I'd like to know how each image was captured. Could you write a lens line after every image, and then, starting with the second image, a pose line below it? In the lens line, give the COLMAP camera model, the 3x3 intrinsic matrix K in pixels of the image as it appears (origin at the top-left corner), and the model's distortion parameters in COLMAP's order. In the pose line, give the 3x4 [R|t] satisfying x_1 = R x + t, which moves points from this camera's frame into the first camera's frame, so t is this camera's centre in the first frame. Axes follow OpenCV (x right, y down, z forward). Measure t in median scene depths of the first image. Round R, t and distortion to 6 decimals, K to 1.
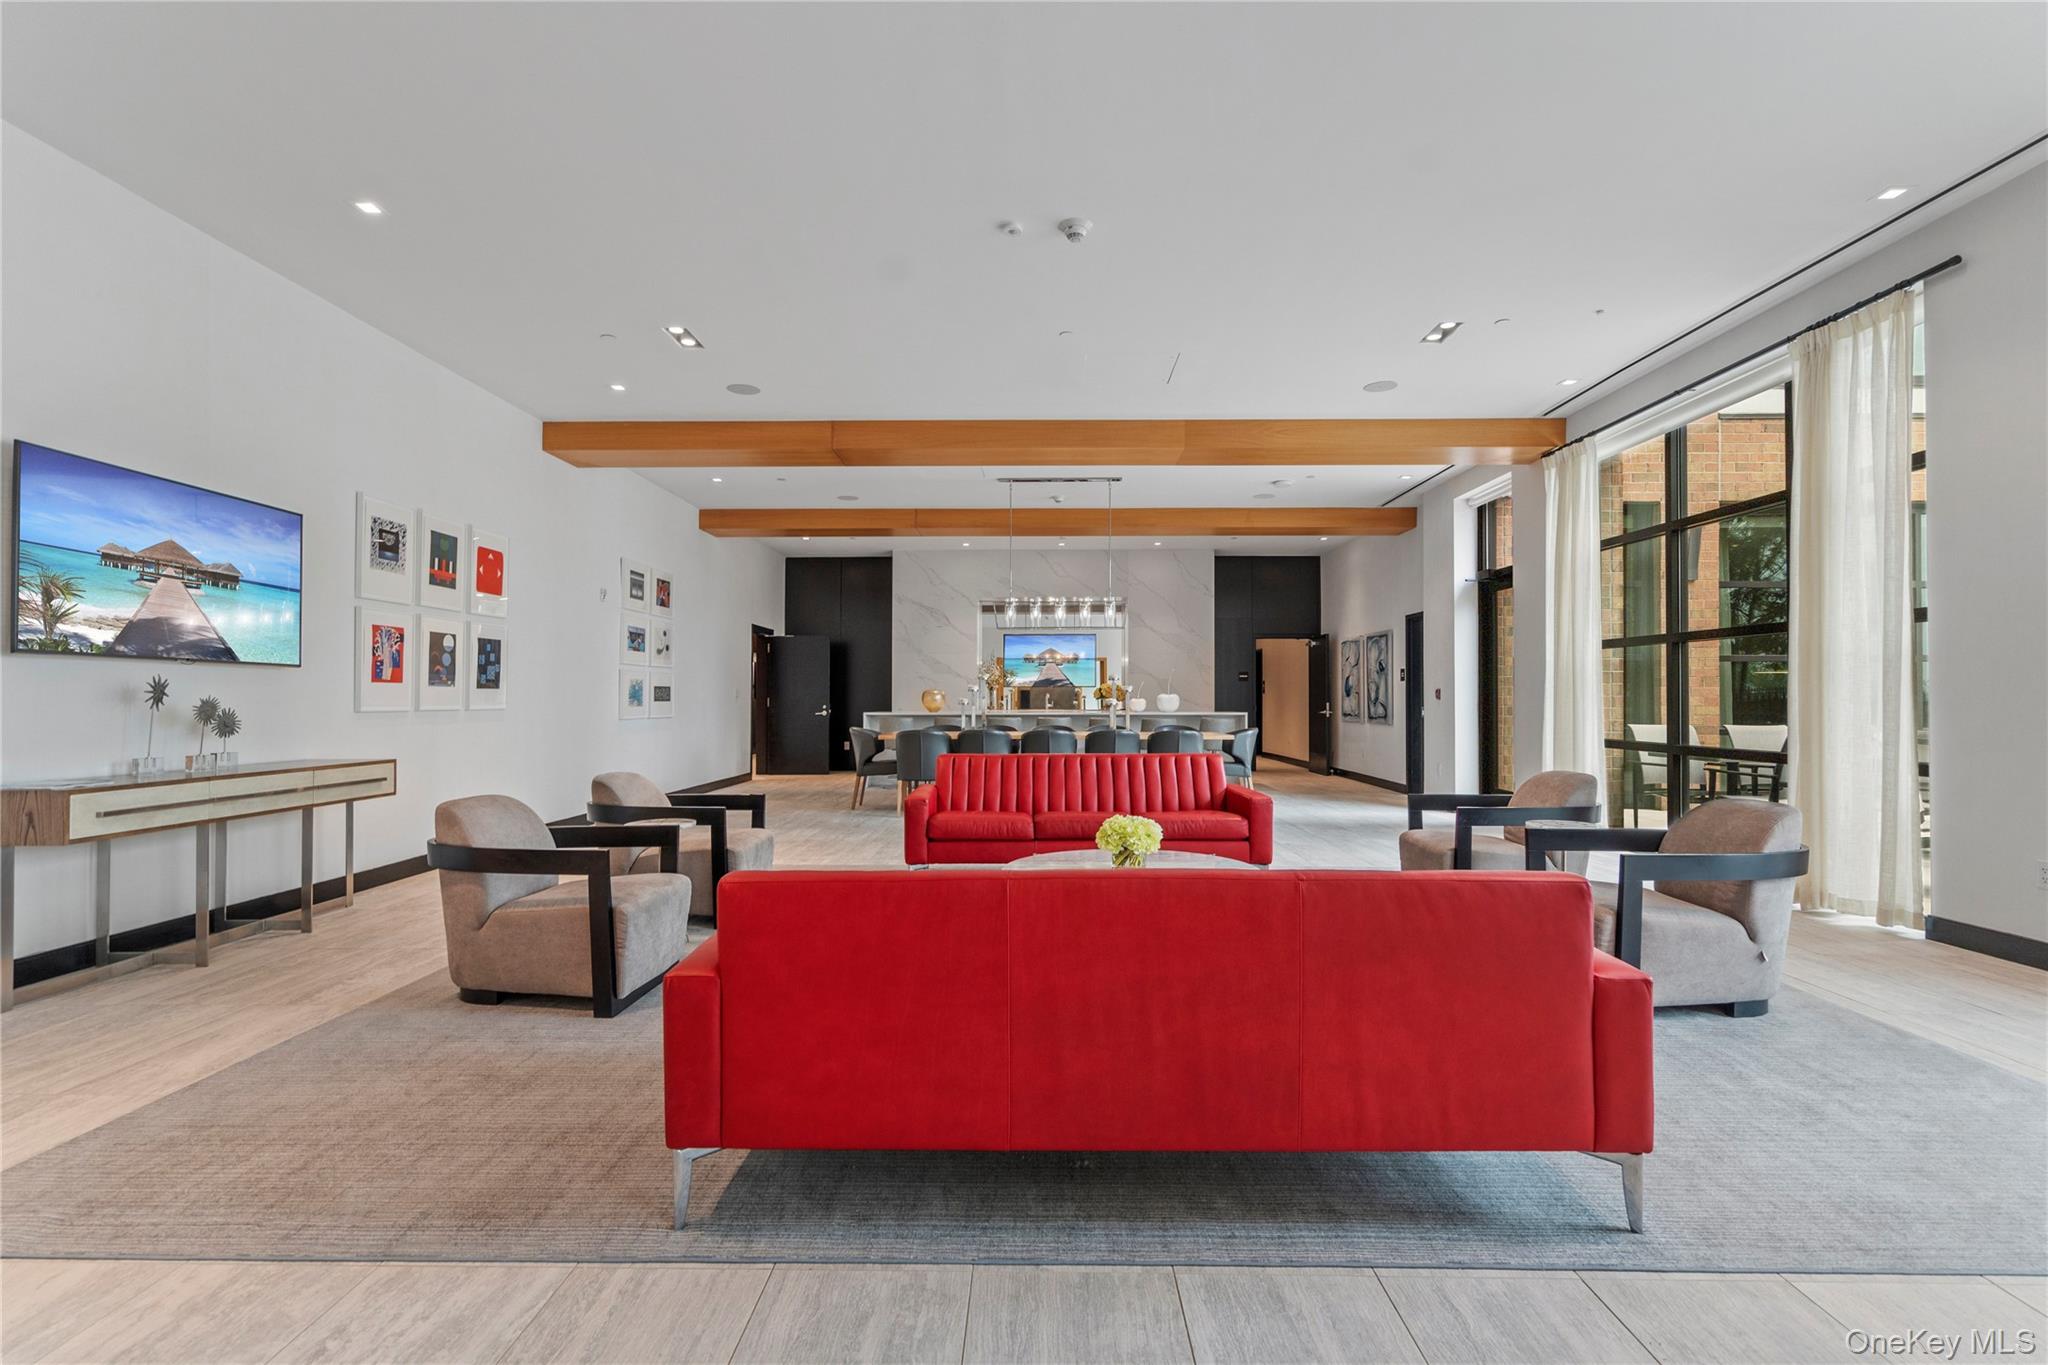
lens RADIAL K [[937.1, 0, 1024.6], [0, 937.1, 693.9], [0, 0, 1]] dist [-0.006373, 0.000292]
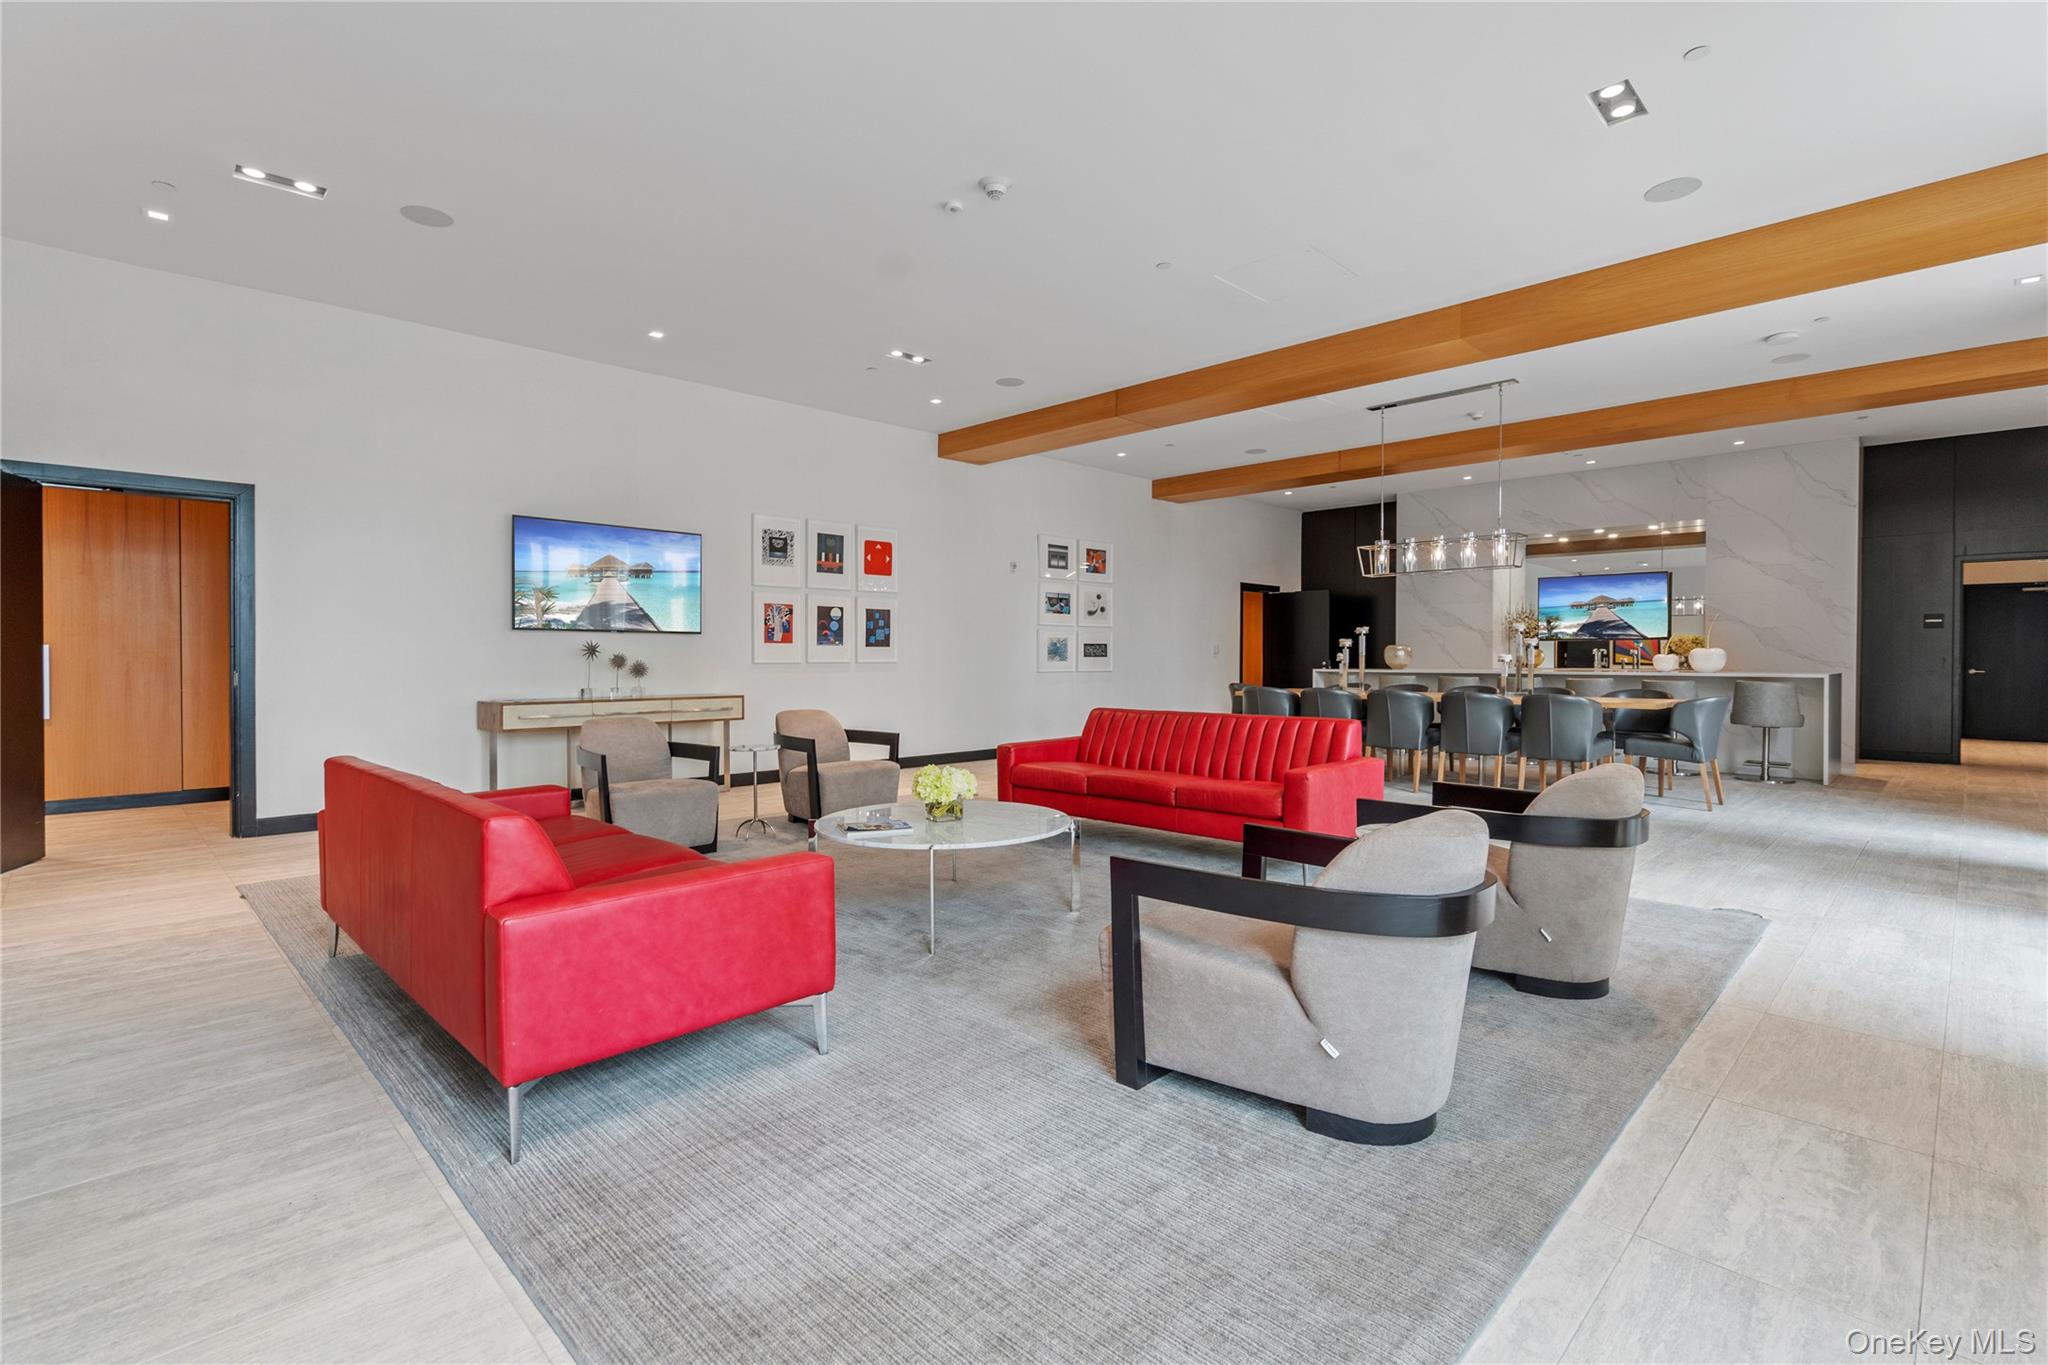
lens RADIAL K [[937.1, 0, 1029.5], [0, 937.1, 669.3], [0, 0, 1]] dist [-0.006373, 0.000292]
pose [[0.729049, 0.008974, -0.684403, 0.532722], [0.004194, 0.999837, 0.017577, 0.004003], [0.684449, -0.015685, 0.728892, 0.192679]]
